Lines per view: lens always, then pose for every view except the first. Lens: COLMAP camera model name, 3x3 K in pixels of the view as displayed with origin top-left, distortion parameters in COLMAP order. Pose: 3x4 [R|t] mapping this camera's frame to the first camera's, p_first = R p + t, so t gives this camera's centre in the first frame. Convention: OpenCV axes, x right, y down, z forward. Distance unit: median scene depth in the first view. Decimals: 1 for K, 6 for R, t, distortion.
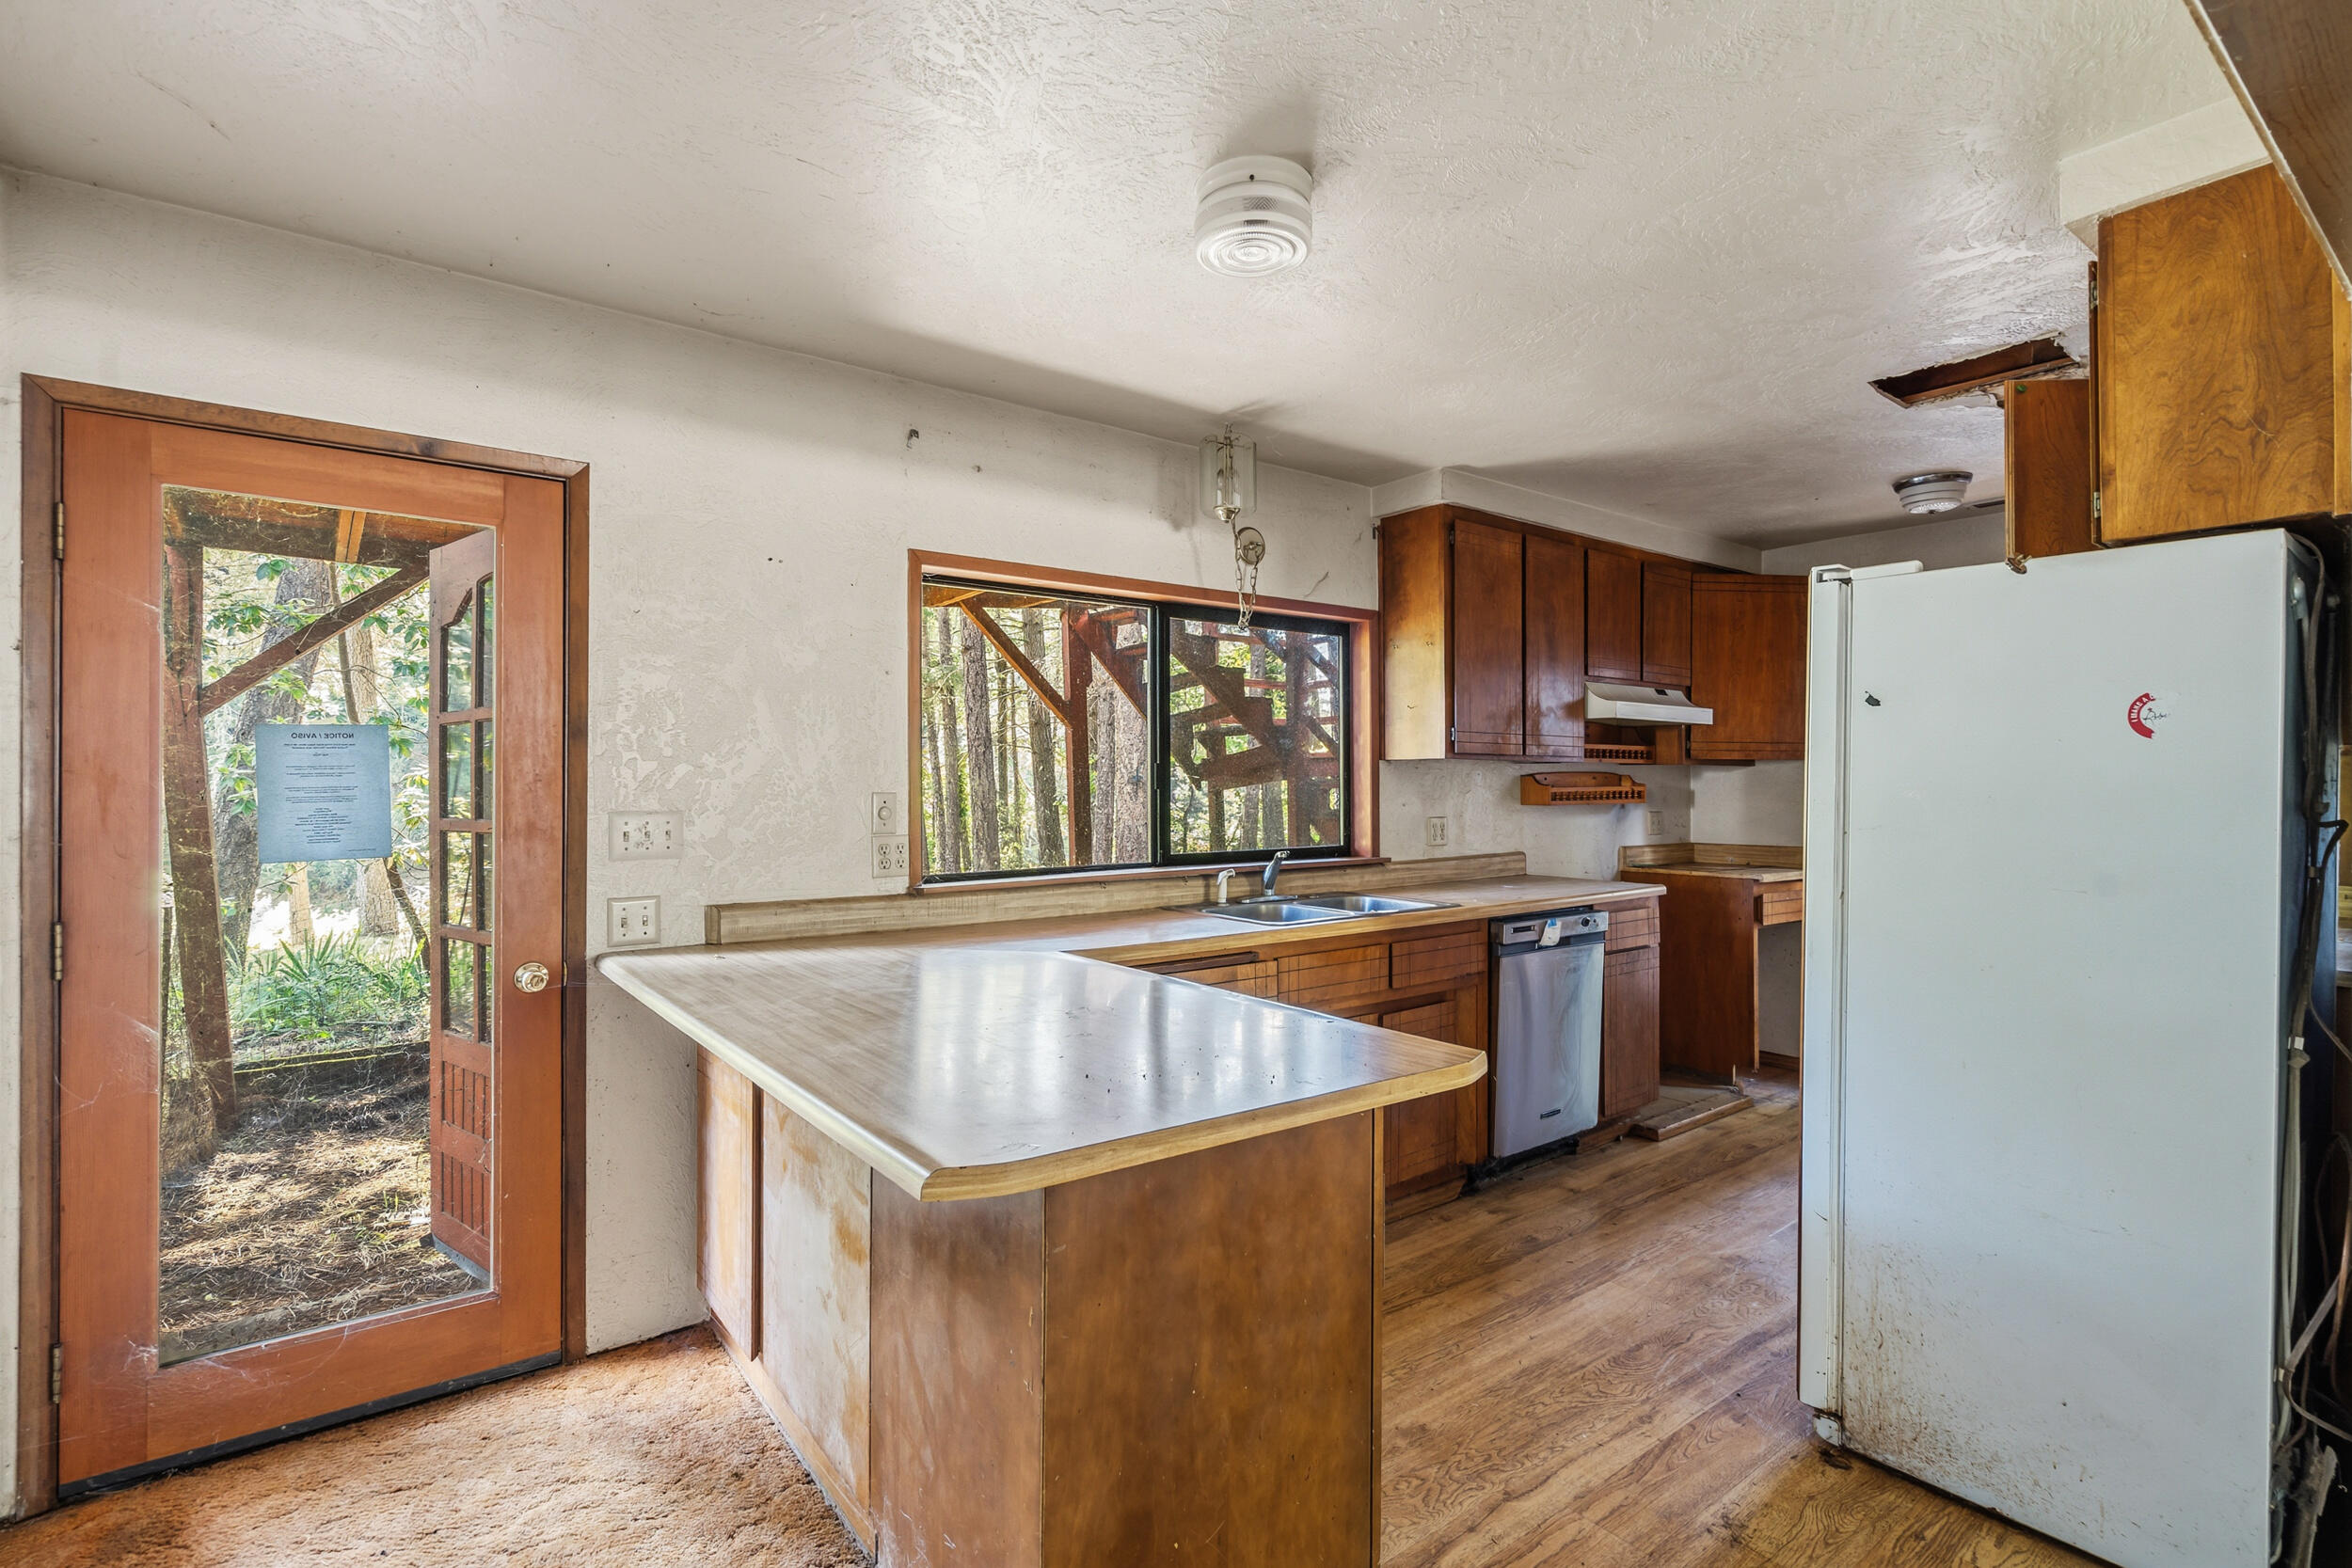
lens RADIAL K [[1103.1, 0, 1170.8], [0, 1103.1, 783.3], [0, 0, 1]] dist [-0.000291, 0.000220]
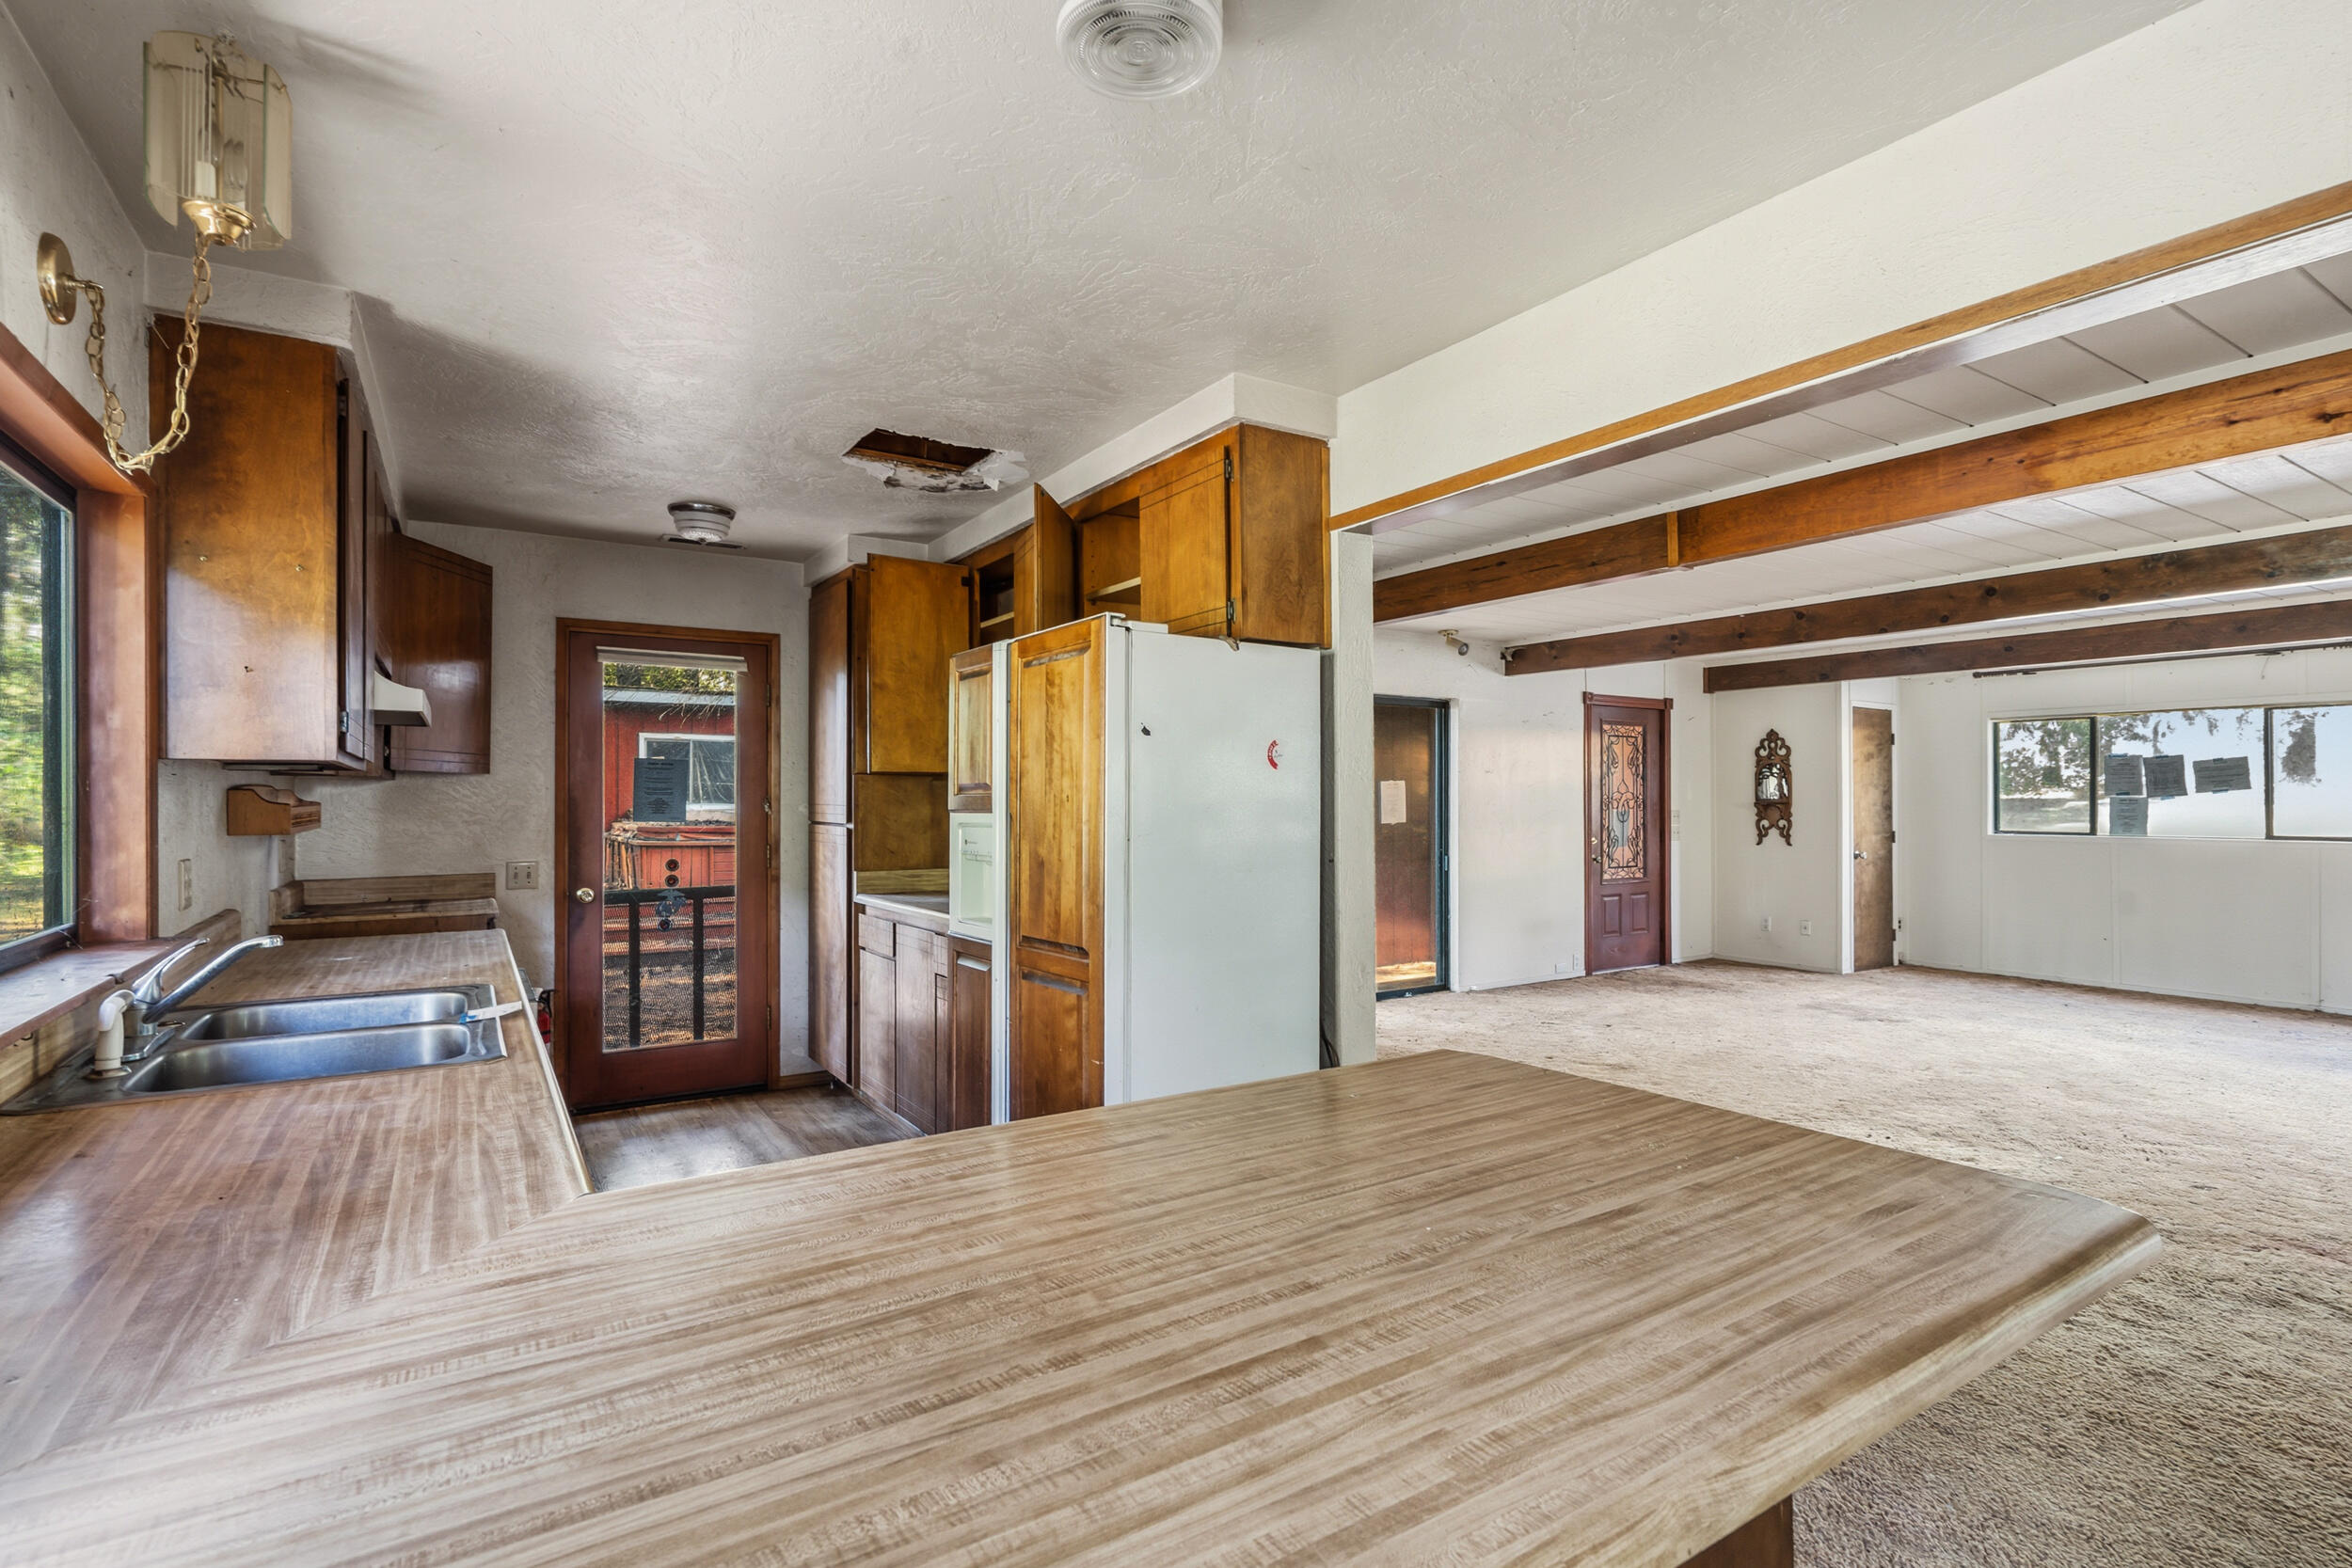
lens RADIAL K [[1103.1, 0, 1167.0], [0, 1103.1, 793.1], [0, 0, 1]] dist [-0.000291, 0.000220]
pose [[0.089972, 0.005844, 0.995927, -0.310924], [0.000724, 0.999982, -0.005933, 0.000998], [-0.995944, 0.001255, 0.089966, 0.458636]]
